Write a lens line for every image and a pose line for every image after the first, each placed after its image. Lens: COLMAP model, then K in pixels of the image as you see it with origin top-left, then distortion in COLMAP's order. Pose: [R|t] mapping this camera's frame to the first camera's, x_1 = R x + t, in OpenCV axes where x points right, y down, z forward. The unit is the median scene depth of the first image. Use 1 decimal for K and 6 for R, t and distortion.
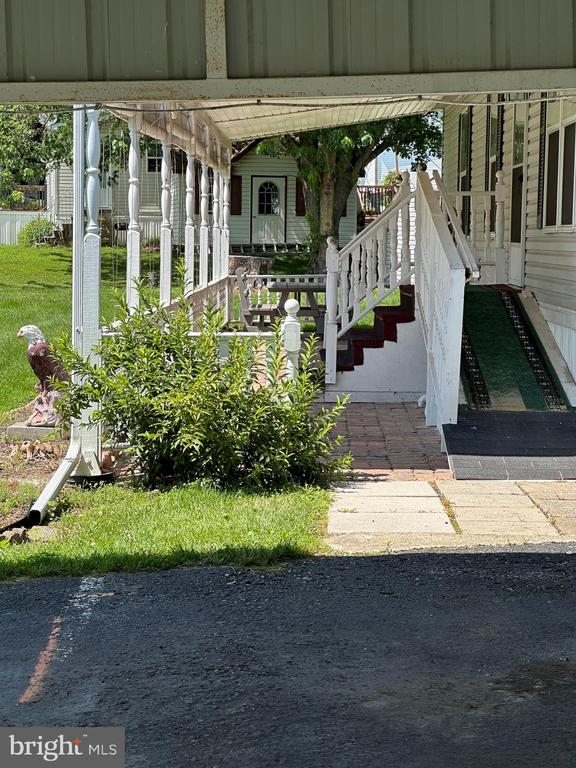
lens RADIAL K [[1681.6, 0, 288.0], [0, 1681.6, 384.0], [0, 0, 1]] dist [0.260626, 0.059889]
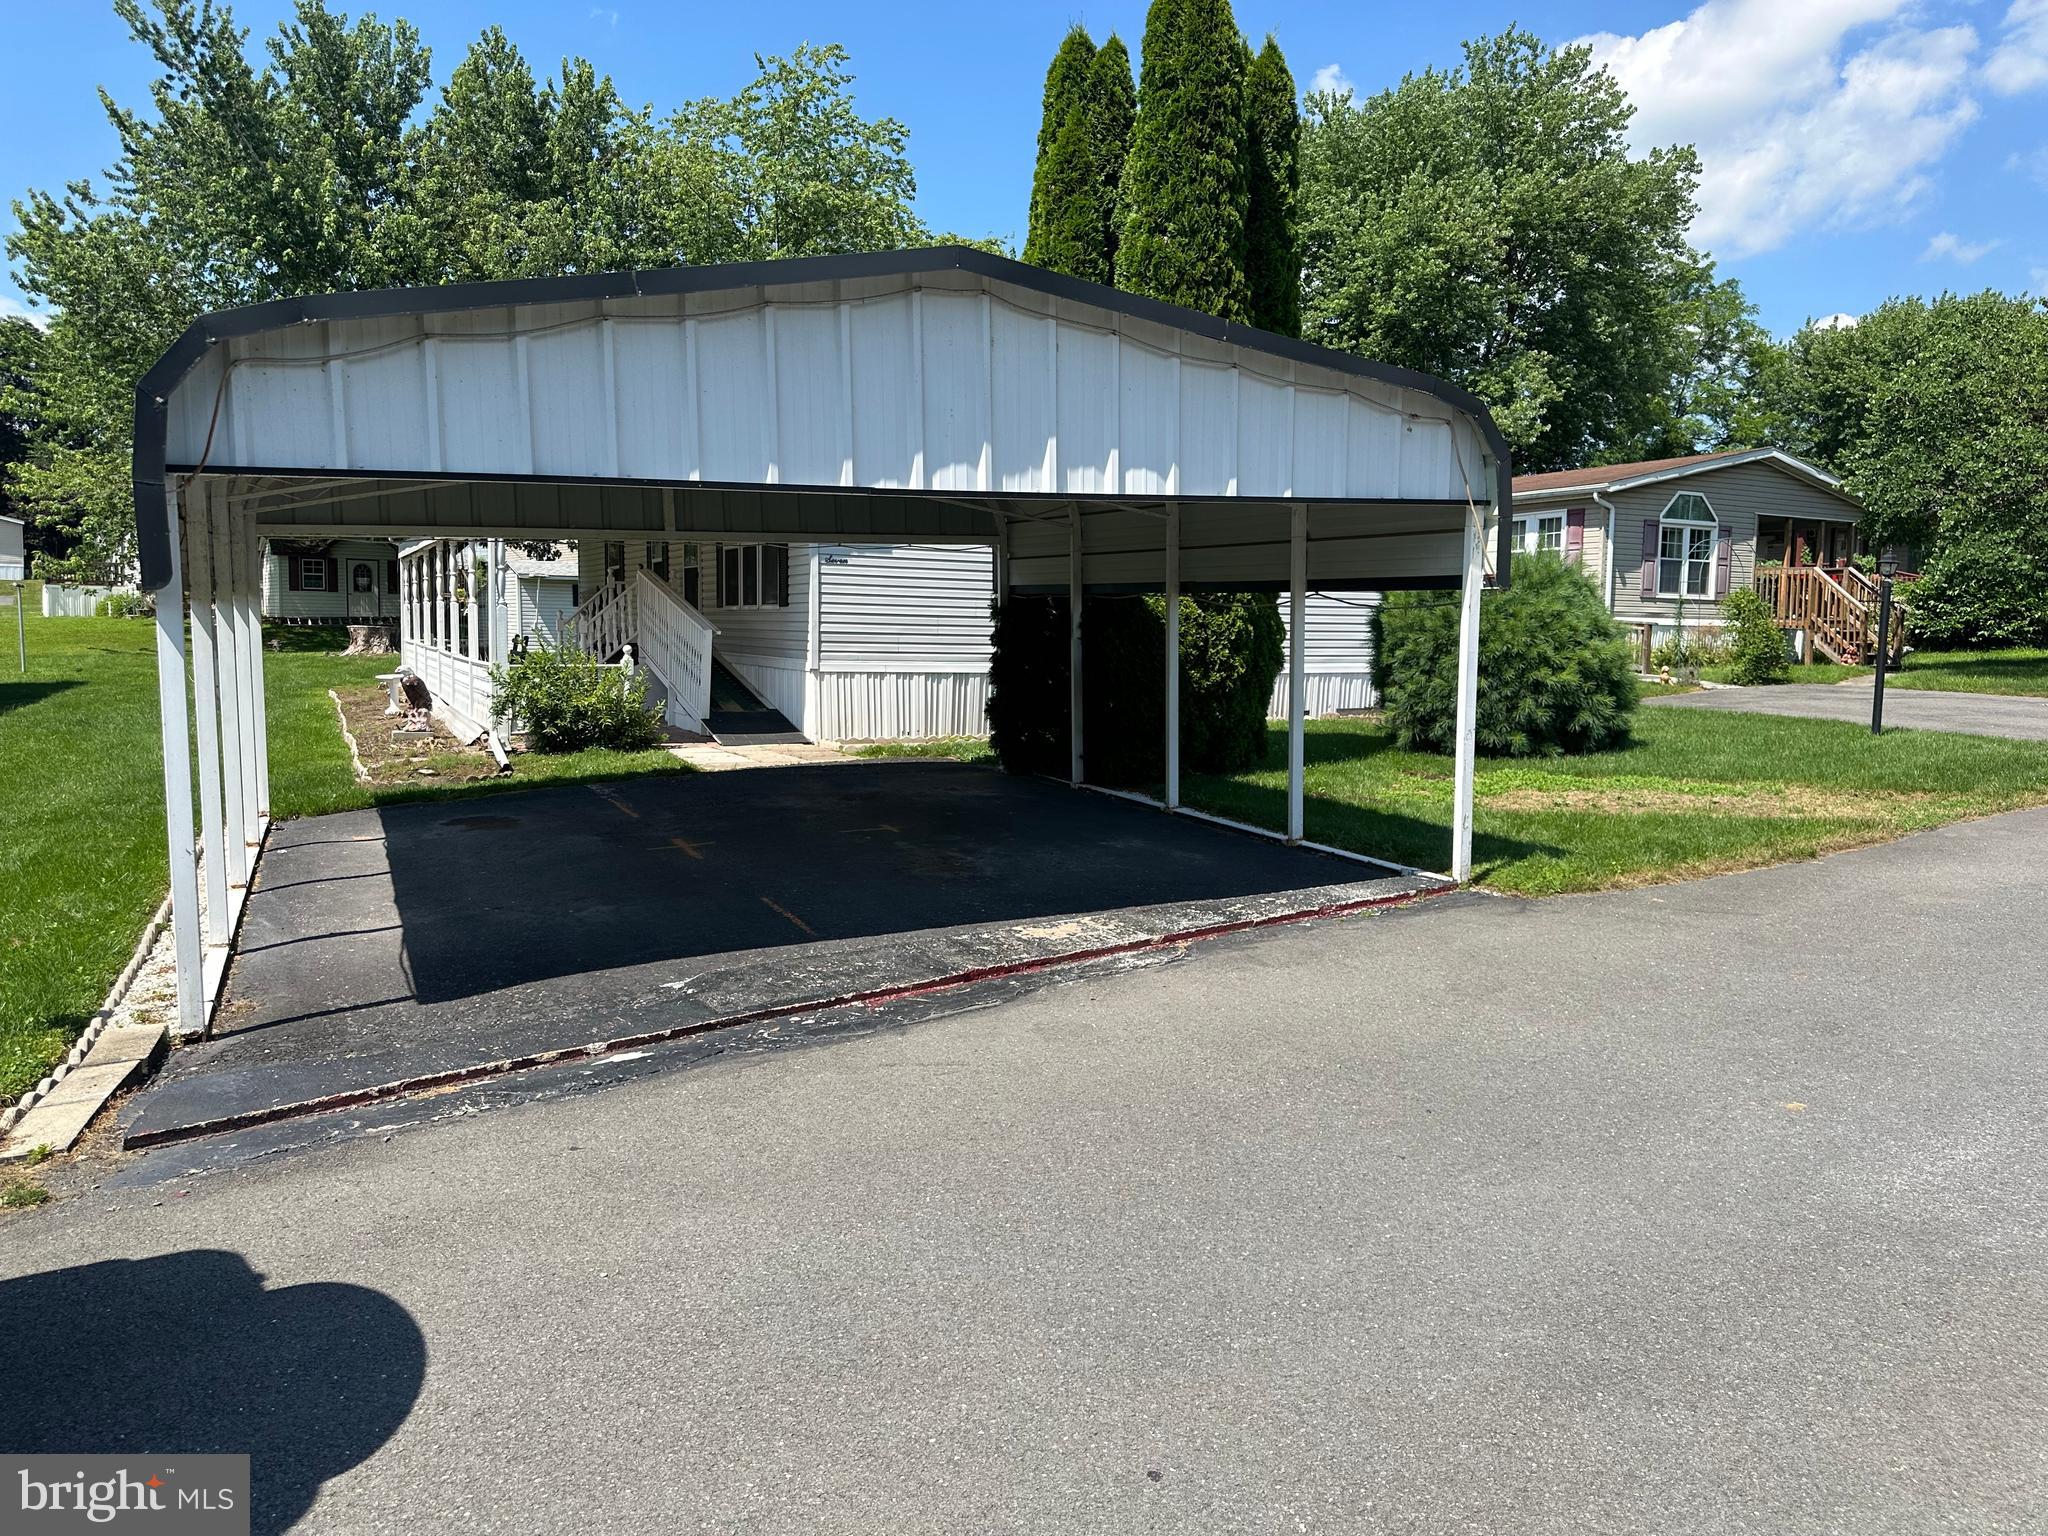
lens RADIAL K [[1395.3, 0, 1024.0], [0, 1395.3, 768.0], [0, 0, 1]] dist [0.004584, -0.036509]
pose [[0.892142, -0.034744, 0.450418, -0.235263], [0.025577, 0.999324, 0.026425, 0.040809], [-0.451031, -0.012055, 0.892427, -0.386880]]
